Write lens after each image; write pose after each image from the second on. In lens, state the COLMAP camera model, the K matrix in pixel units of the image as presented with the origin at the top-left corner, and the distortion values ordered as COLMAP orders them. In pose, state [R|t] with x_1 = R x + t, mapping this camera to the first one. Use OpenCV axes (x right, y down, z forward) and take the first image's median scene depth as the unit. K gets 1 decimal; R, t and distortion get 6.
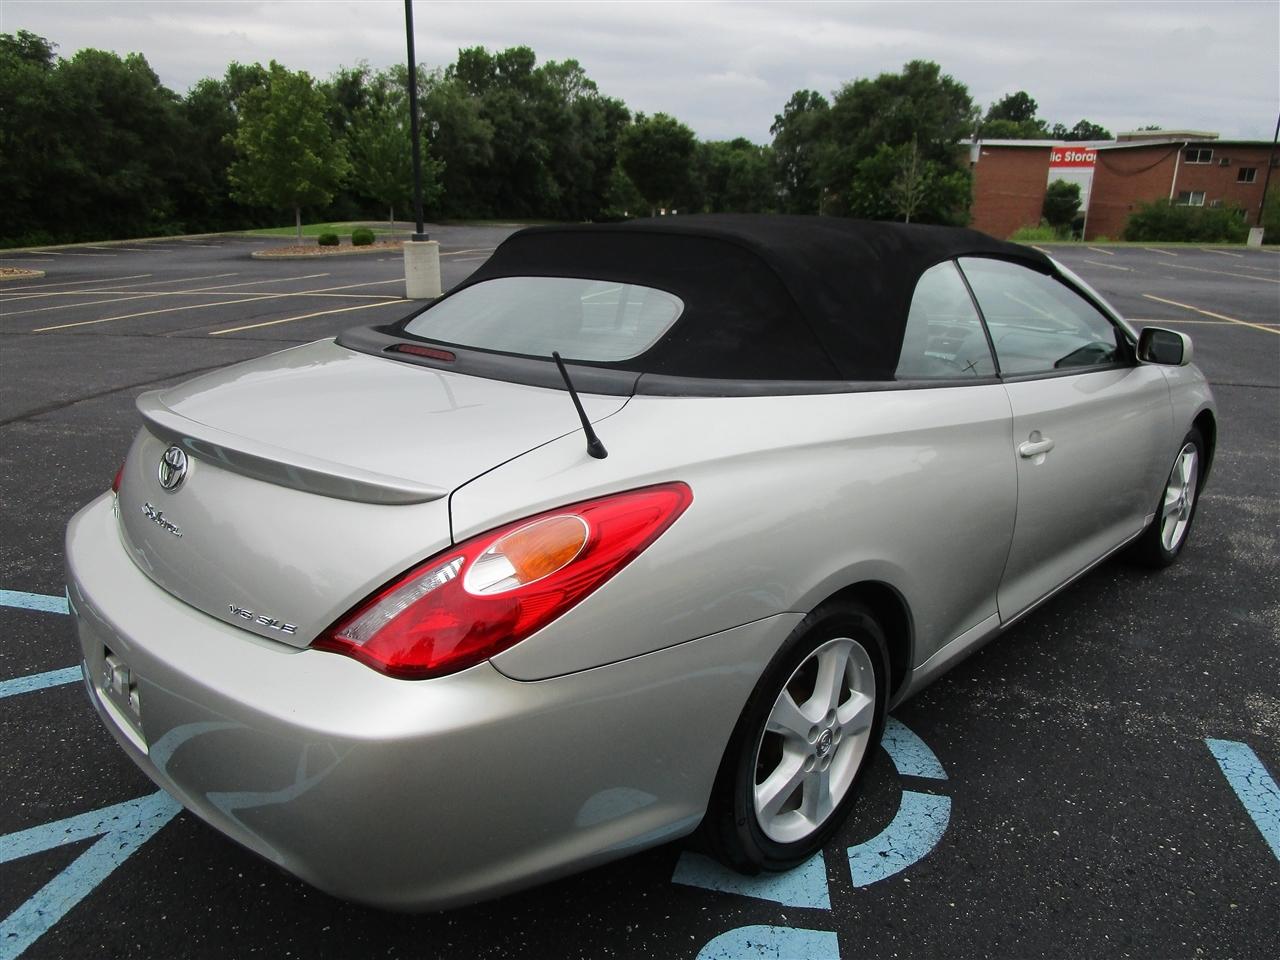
lens RADIAL K [[904.5, 0, 634.8], [0, 904.5, 481.5], [0, 0, 1]] dist [-0.040768, 0.013369]
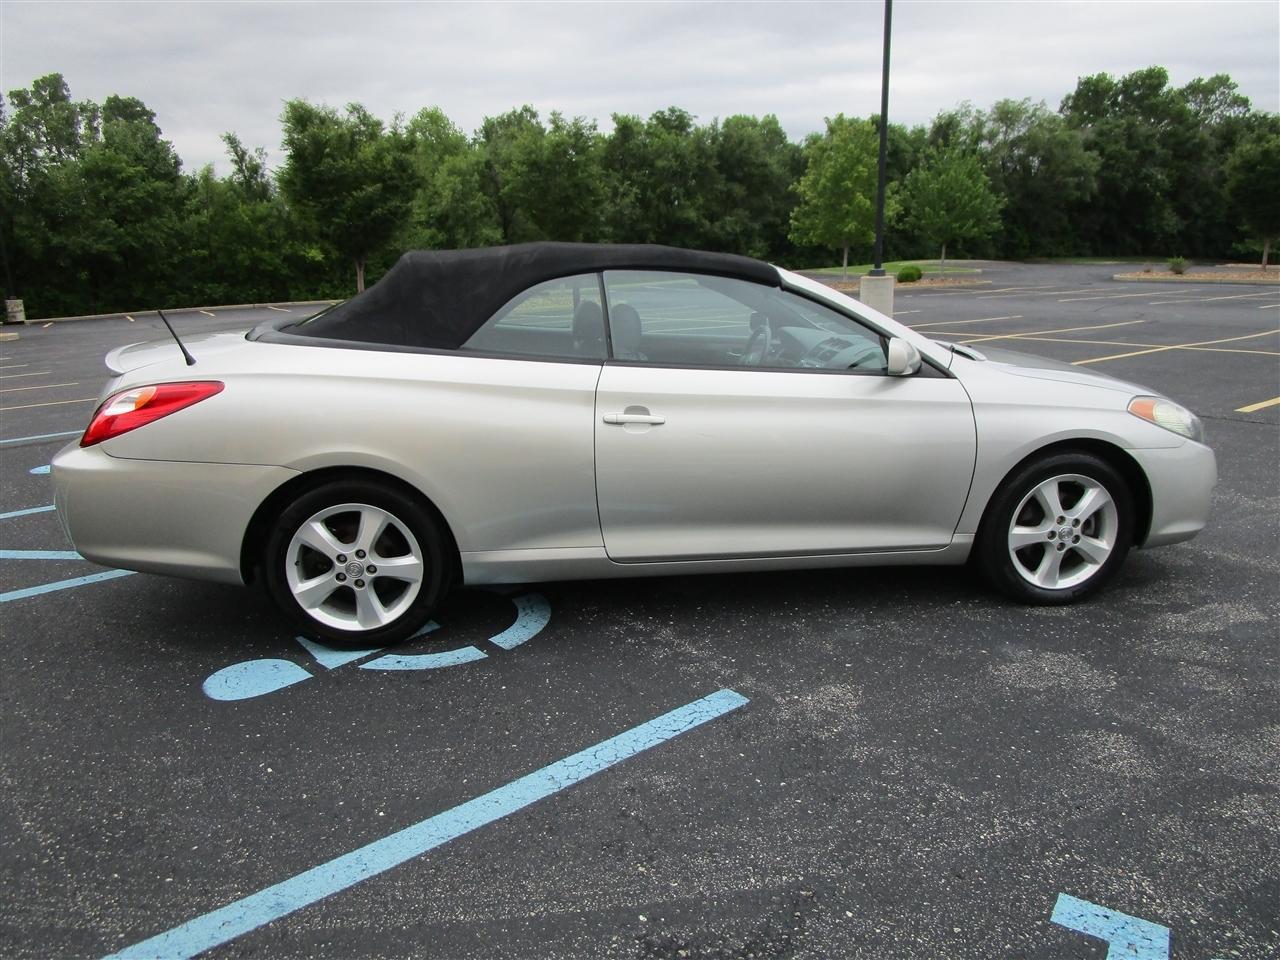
lens RADIAL K [[902.1, 0, 634.6], [0, 902.1, 476.4], [0, 0, 1]] dist [-0.030884, 0.005971]
pose [[0.801822, 0.125296, -0.584280, 0.058343], [-0.151870, 0.988394, 0.003541, 0.001785], [0.577943, 0.085895, 0.811544, -0.000889]]
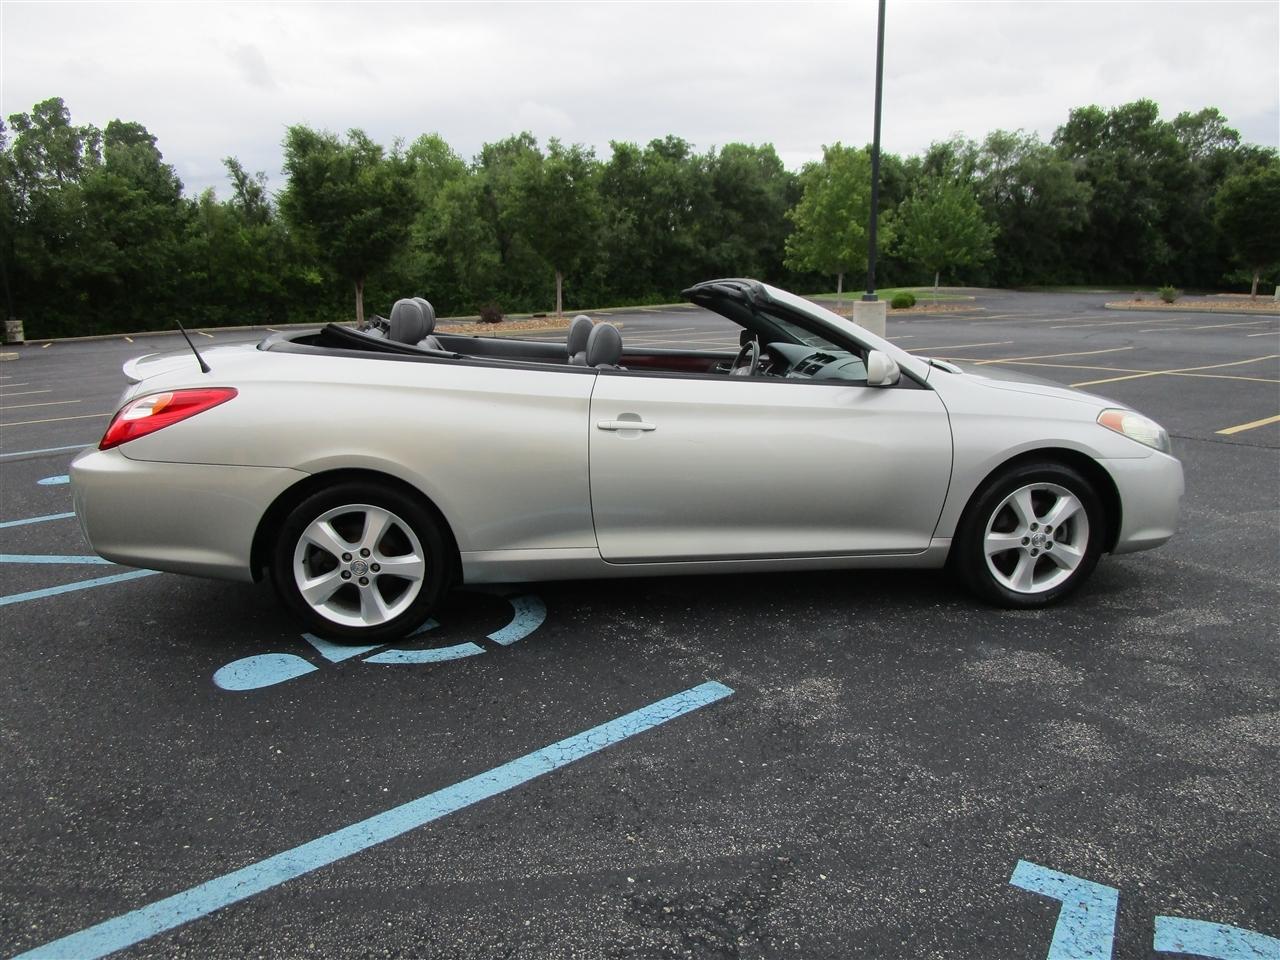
lens RADIAL K [[904.5, 0, 634.8], [0, 904.5, 481.5], [0, 0, 1]] dist [-0.040768, 0.013369]
pose [[0.804034, 0.116924, -0.582973, 0.060634], [-0.157648, 0.987305, -0.019409, 0.003246], [0.573303, 0.107510, 0.812259, -0.003291]]
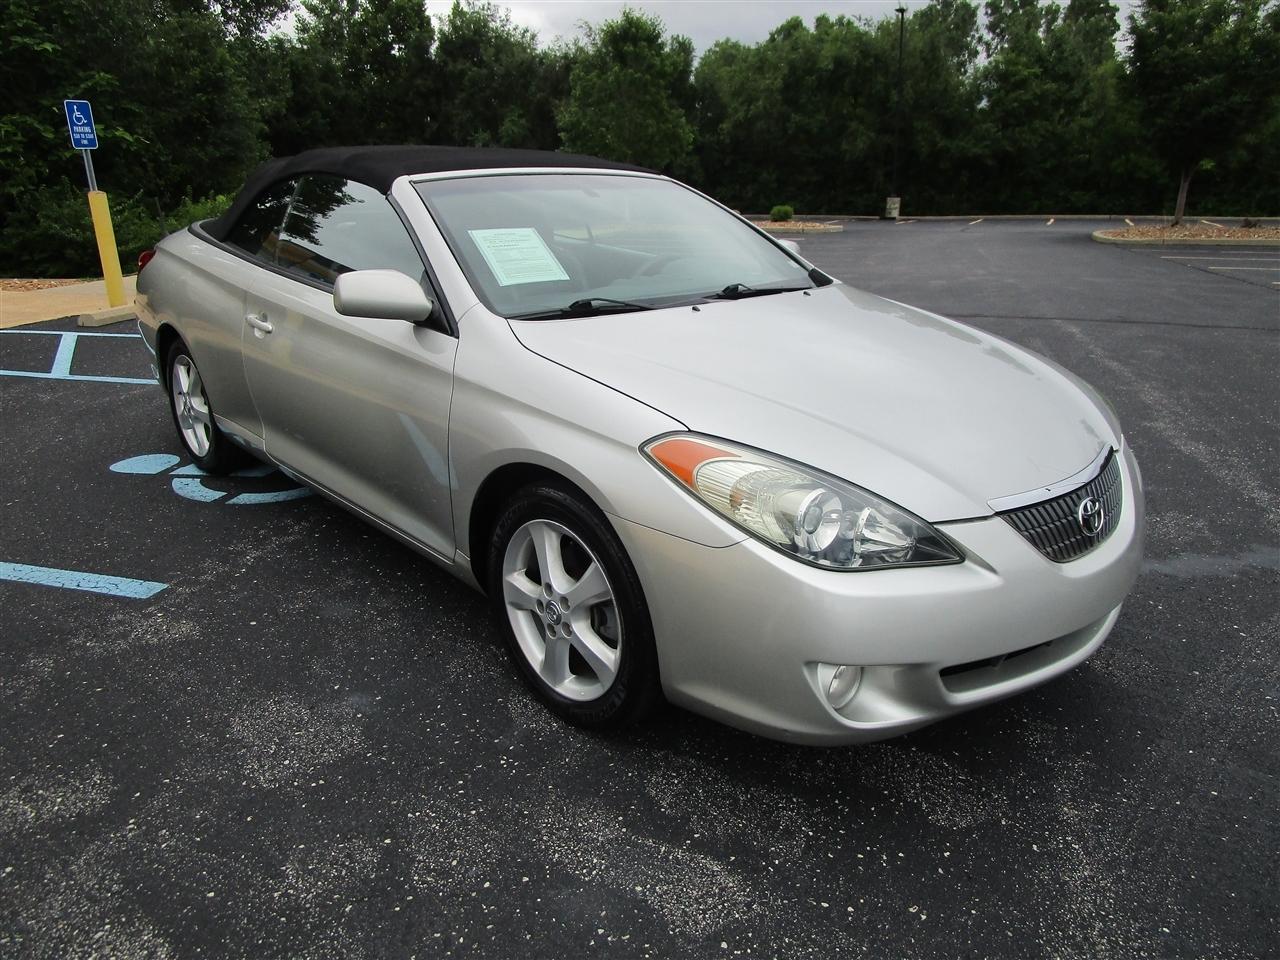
lens RADIAL K [[906.7, 0, 640.0], [0, 906.7, 480.0], [0, 0, 1]] dist [-0.040848, 0.017681]
pose [[-0.033583, 0.319840, -0.946876, 0.086437], [-0.282282, 0.905801, 0.315977, -0.021026], [0.958743, 0.277898, 0.059866, 0.079428]]
